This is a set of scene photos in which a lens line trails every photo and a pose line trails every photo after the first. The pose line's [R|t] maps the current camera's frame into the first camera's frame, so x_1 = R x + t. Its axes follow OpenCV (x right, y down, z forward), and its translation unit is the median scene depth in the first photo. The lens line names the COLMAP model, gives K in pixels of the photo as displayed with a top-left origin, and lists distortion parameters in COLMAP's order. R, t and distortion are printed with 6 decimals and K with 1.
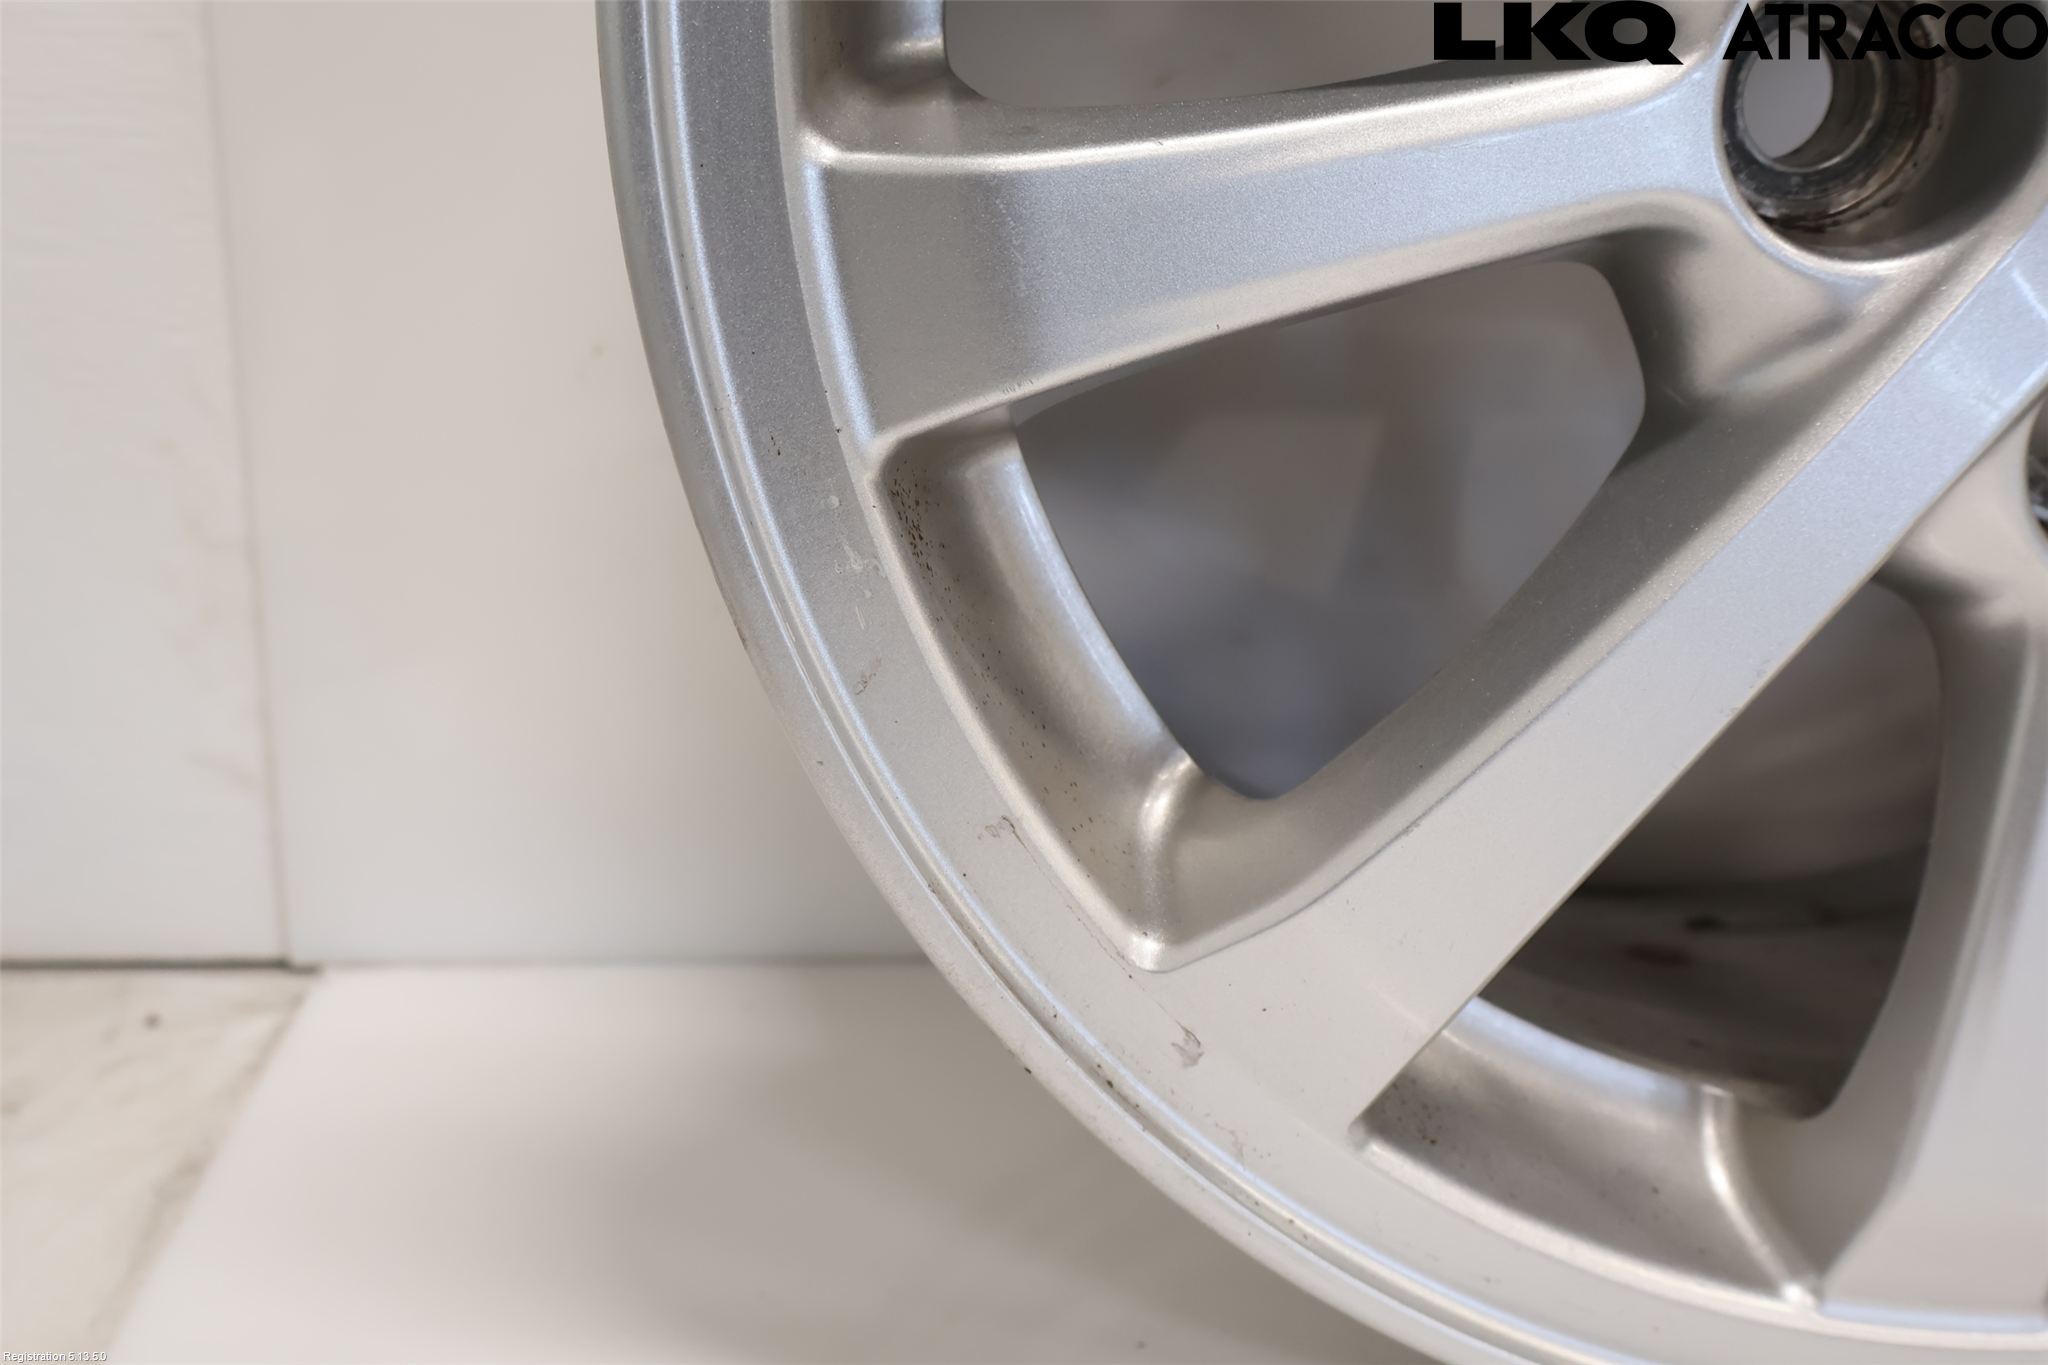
lens RADIAL K [[2037.7, 0, 1020.0], [0, 2037.7, 676.2], [0, 0, 1]] dist [0.001397, 0.000000]
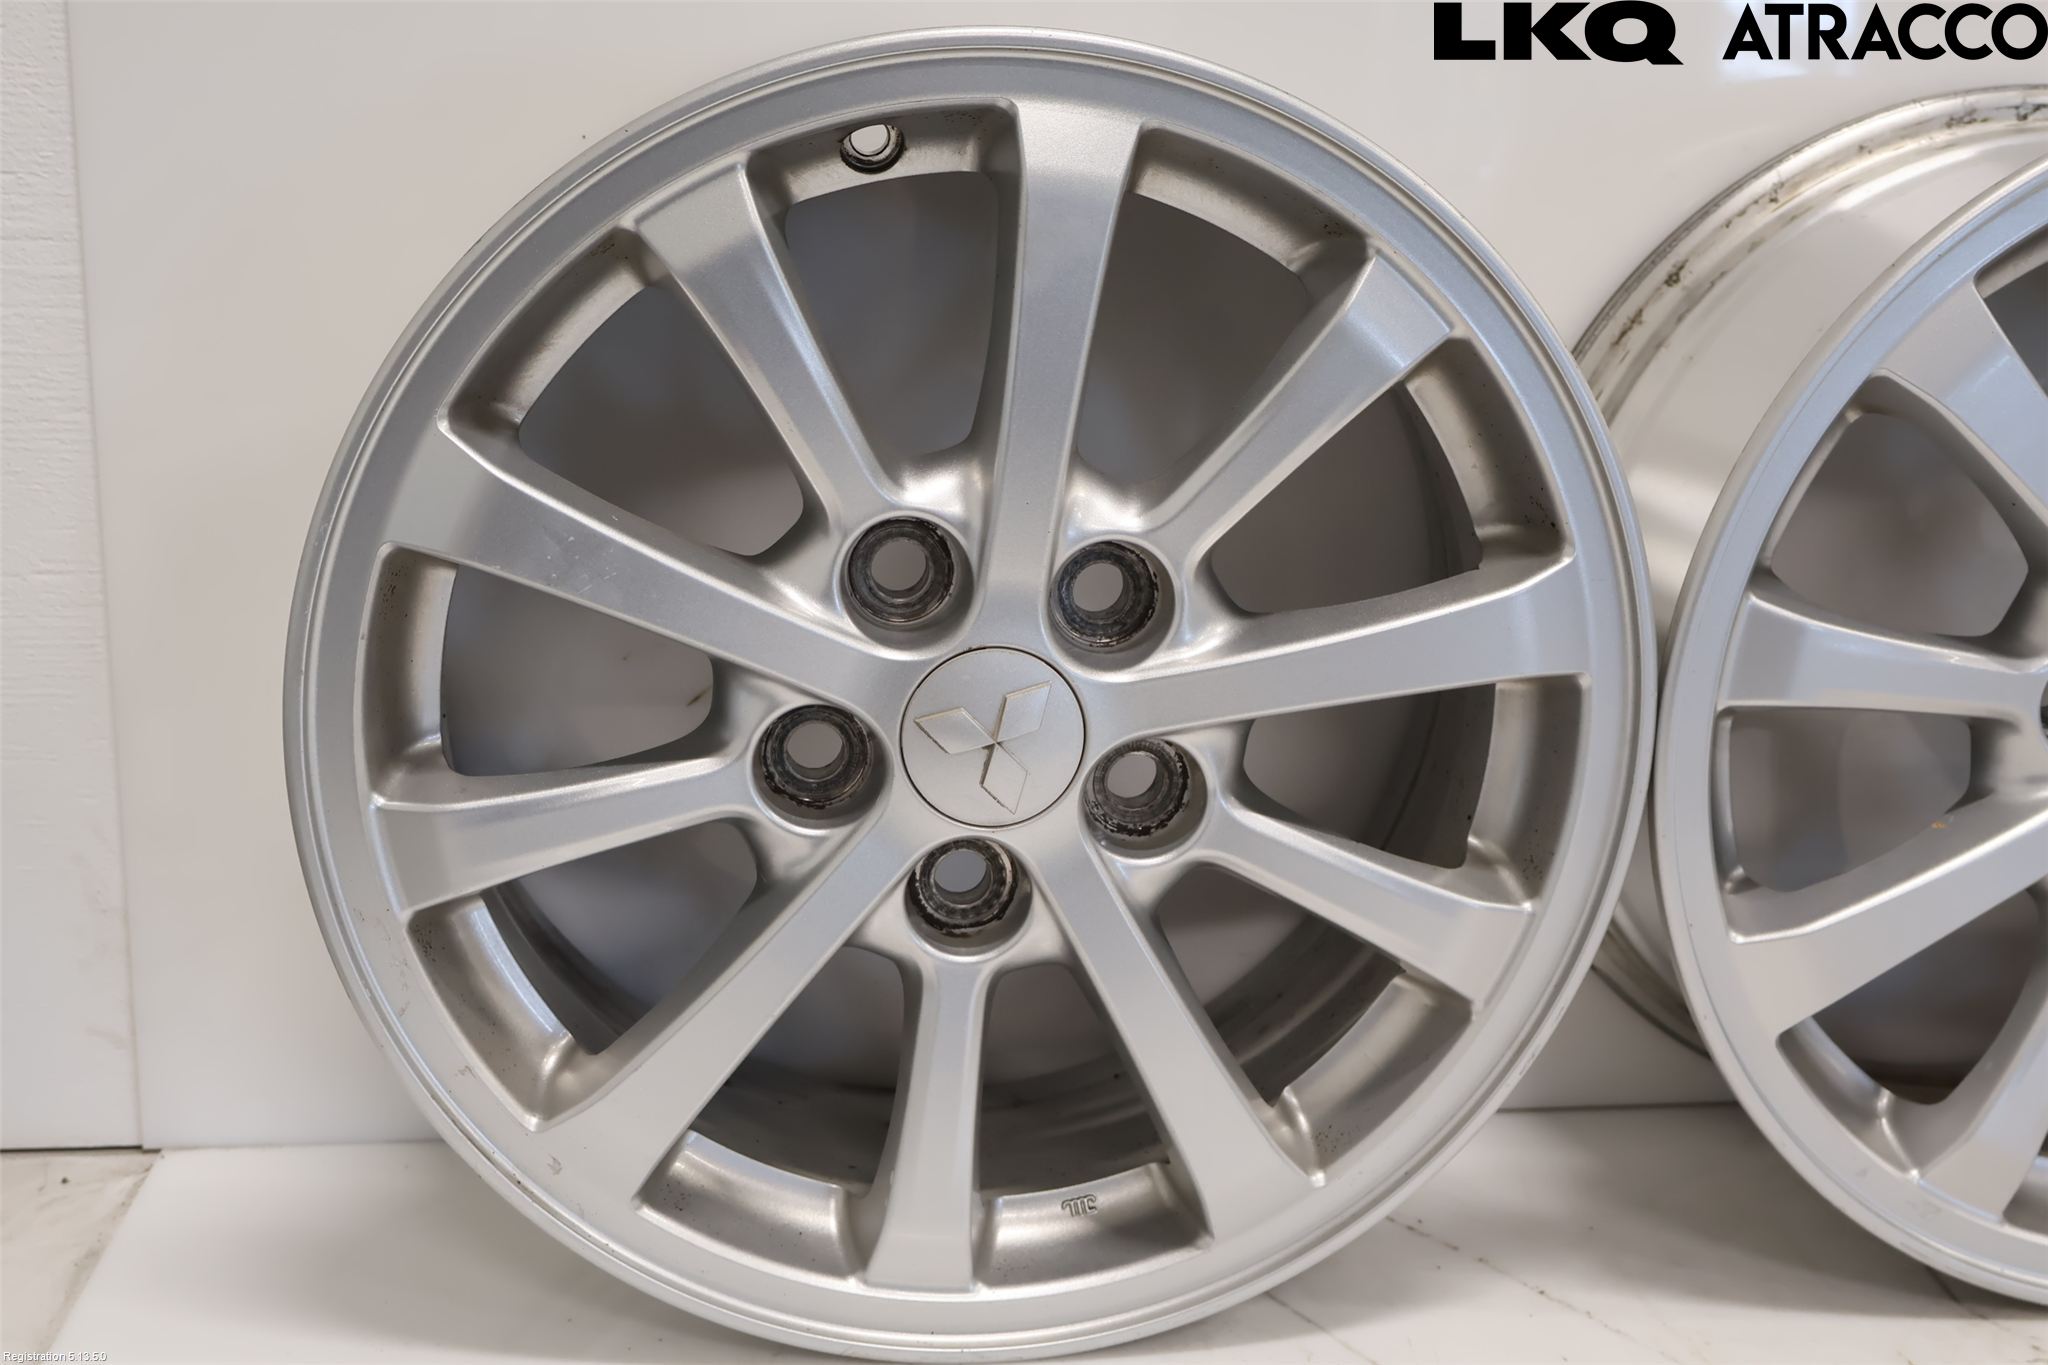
lens RADIAL K [[2297.4, 0, 1030.0], [0, 2297.4, 690.5], [0, 0, 1]] dist [-0.027316, 0.000000]
pose [[0.998835, -0.009412, 0.047328, 0.473498], [0.012835, 0.997282, -0.072548, -0.148097], [-0.046517, 0.073071, 0.996241, -1.541191]]
